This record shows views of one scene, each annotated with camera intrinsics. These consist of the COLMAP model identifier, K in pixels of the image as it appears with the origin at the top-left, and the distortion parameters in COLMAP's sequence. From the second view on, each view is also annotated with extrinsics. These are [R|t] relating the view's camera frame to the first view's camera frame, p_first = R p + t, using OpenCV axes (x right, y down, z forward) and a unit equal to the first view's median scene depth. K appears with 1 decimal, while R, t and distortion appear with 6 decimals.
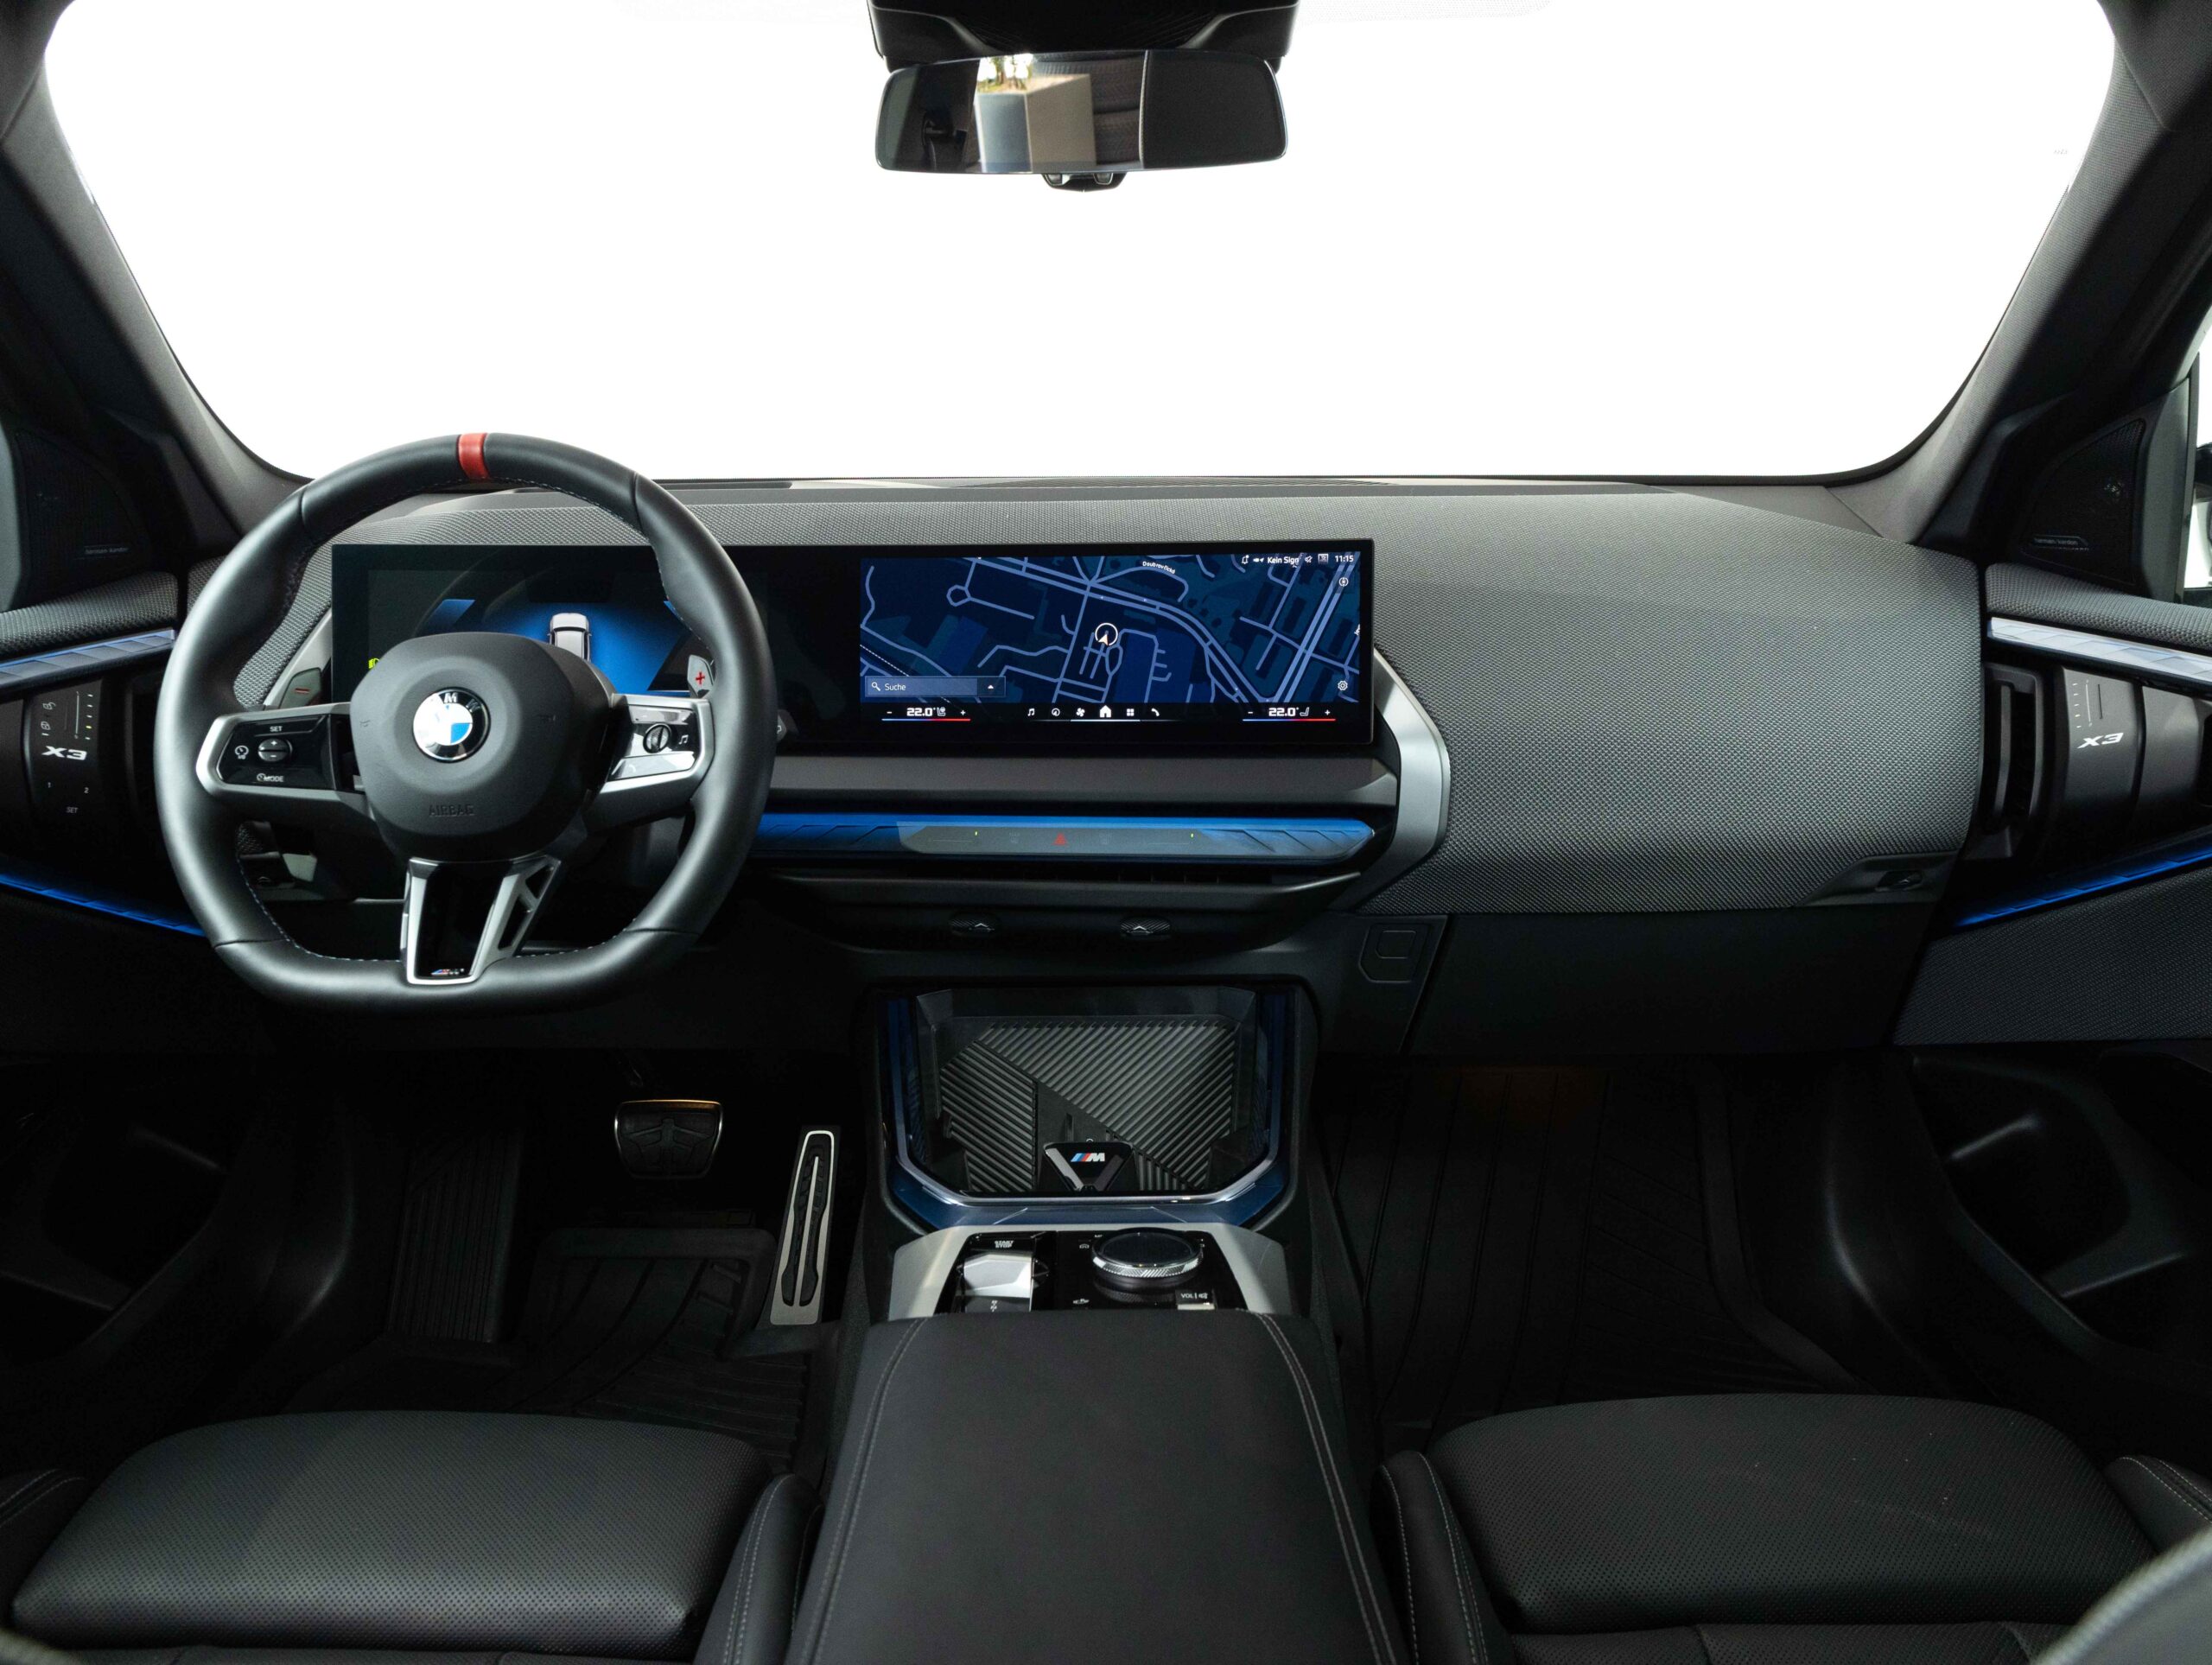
lens RADIAL K [[1530.4, 0, 1106.0], [0, 1530.4, 832.5], [0, 0, 1]] dist [-0.030101, -0.003022]
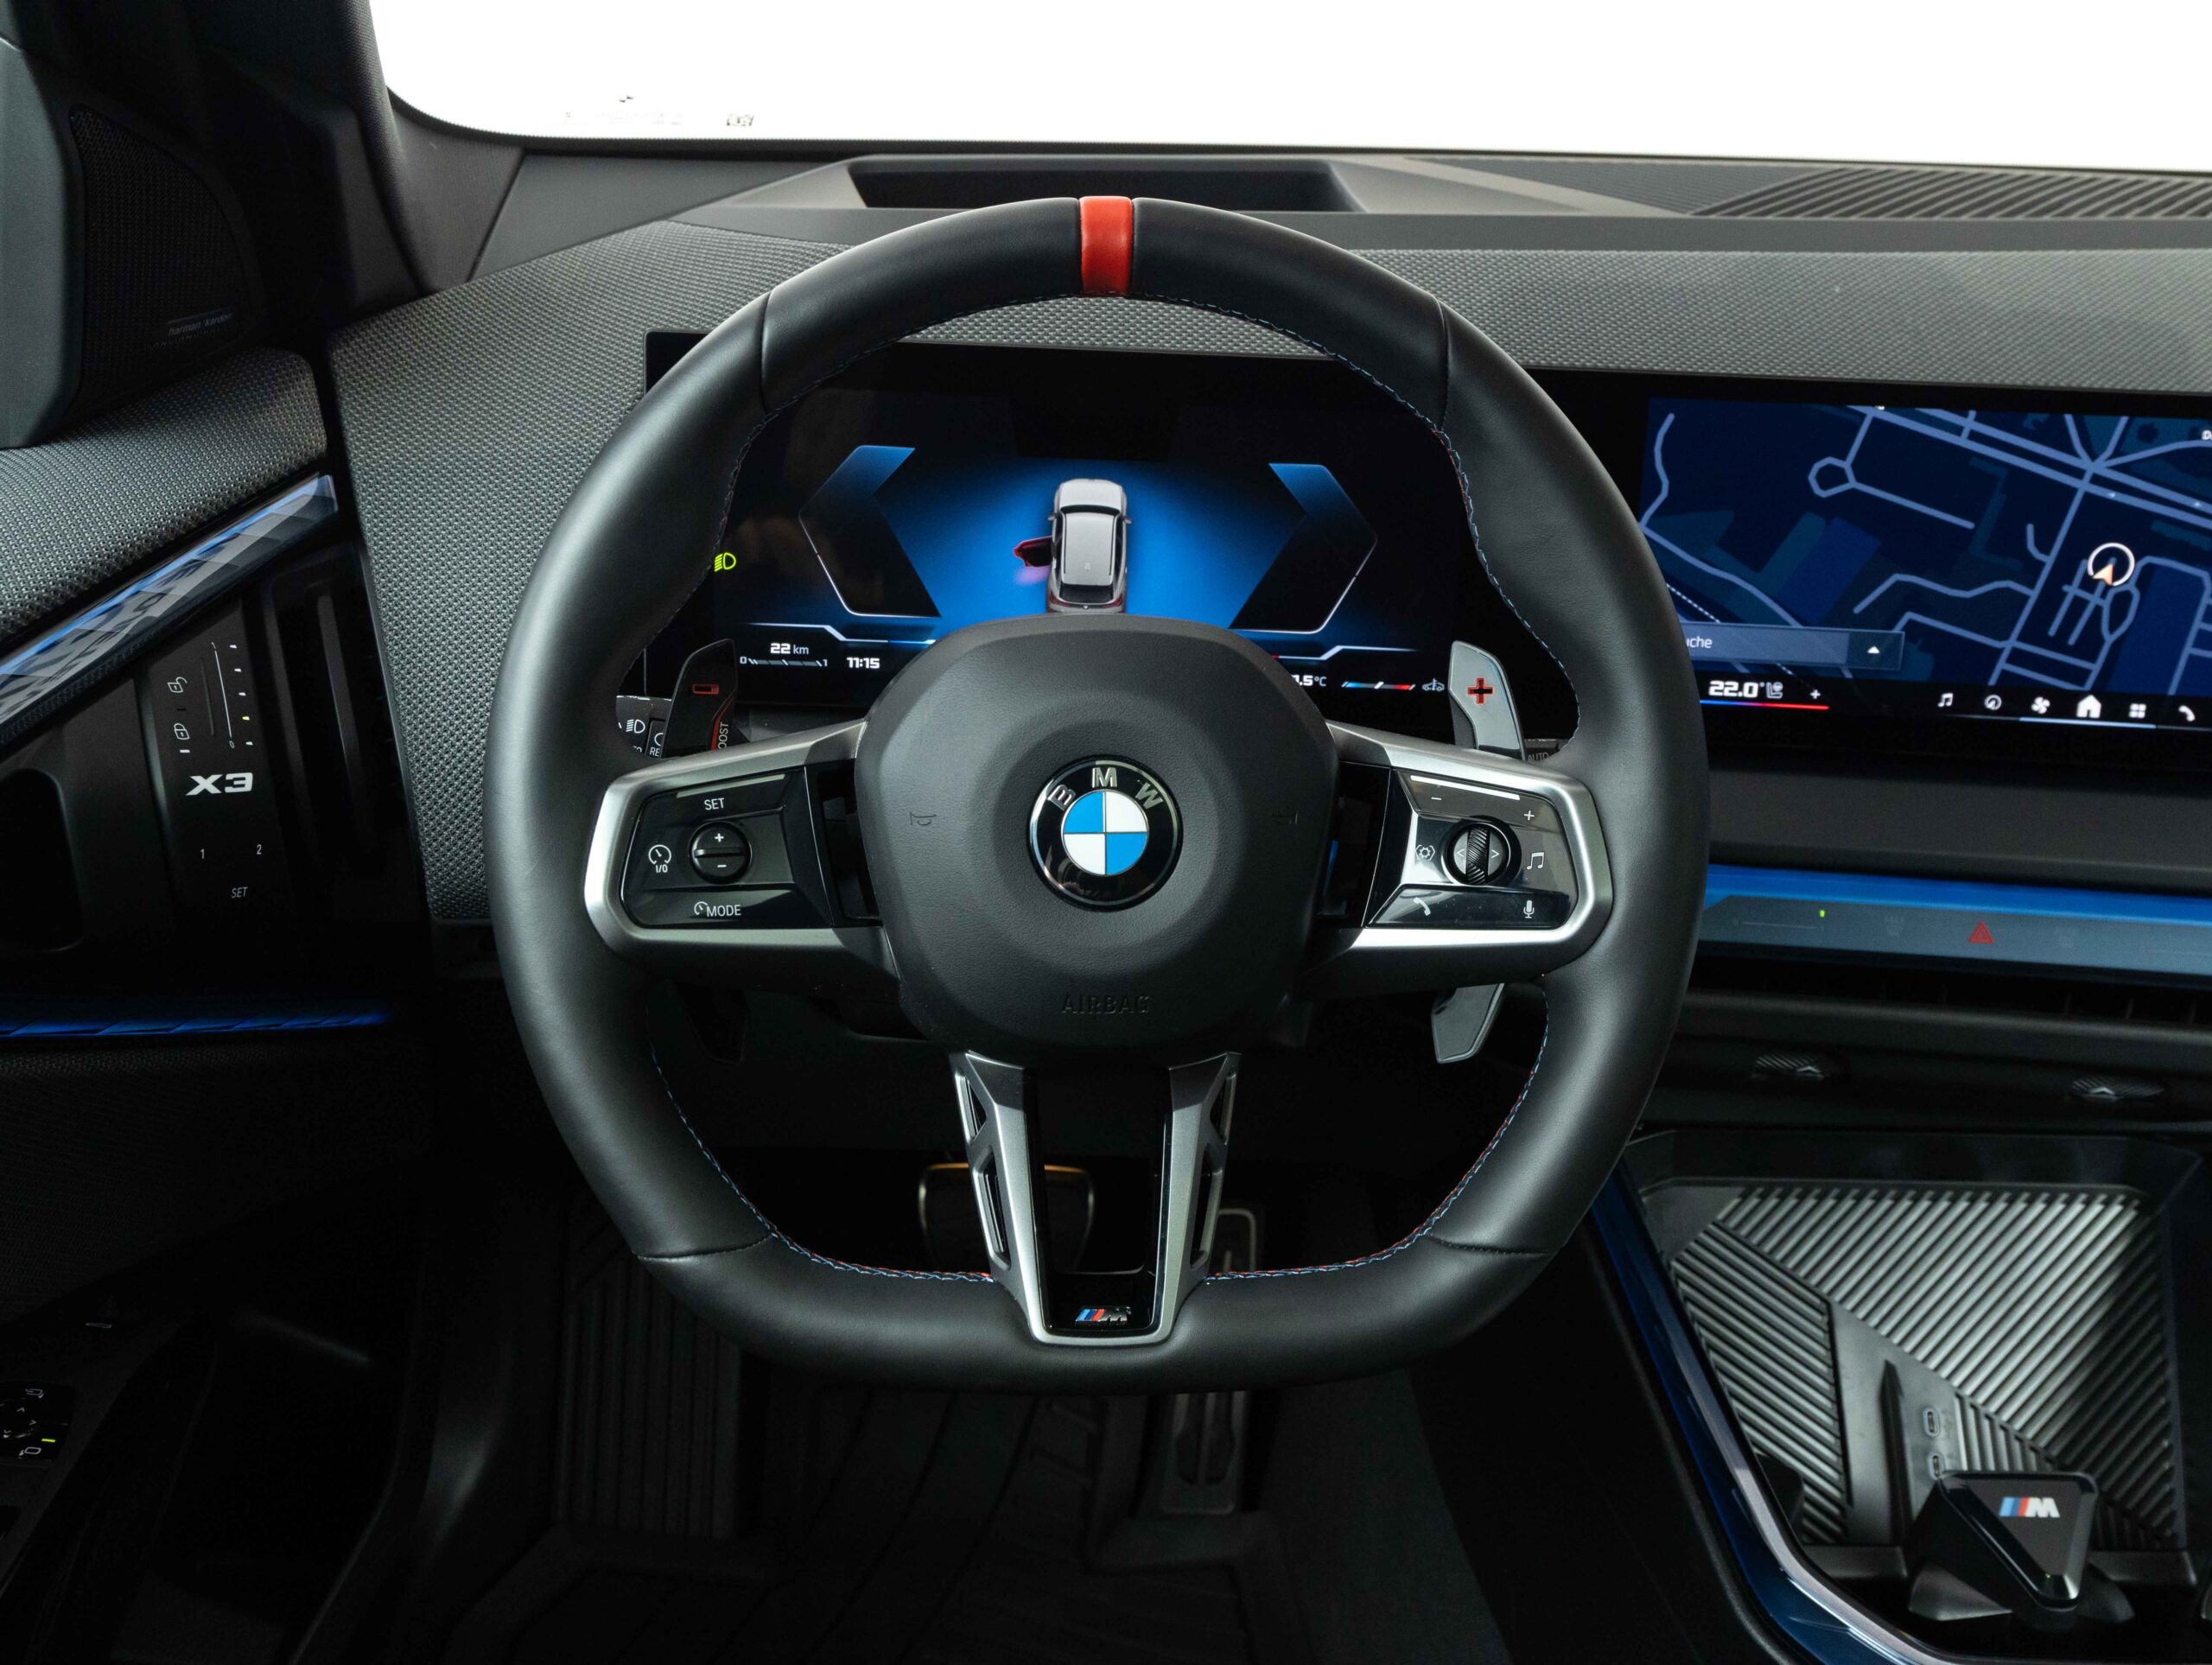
lens RADIAL K [[2087.9, 0, 1147.6], [0, 2087.9, 827.9], [0, 0, 1]] dist [0.013347, 0.005216]
pose [[0.999344, 0.034715, 0.010281, -0.340290], [-0.035973, 0.984146, 0.173677, -0.153680], [-0.004088, -0.173933, 0.984749, 0.262613]]
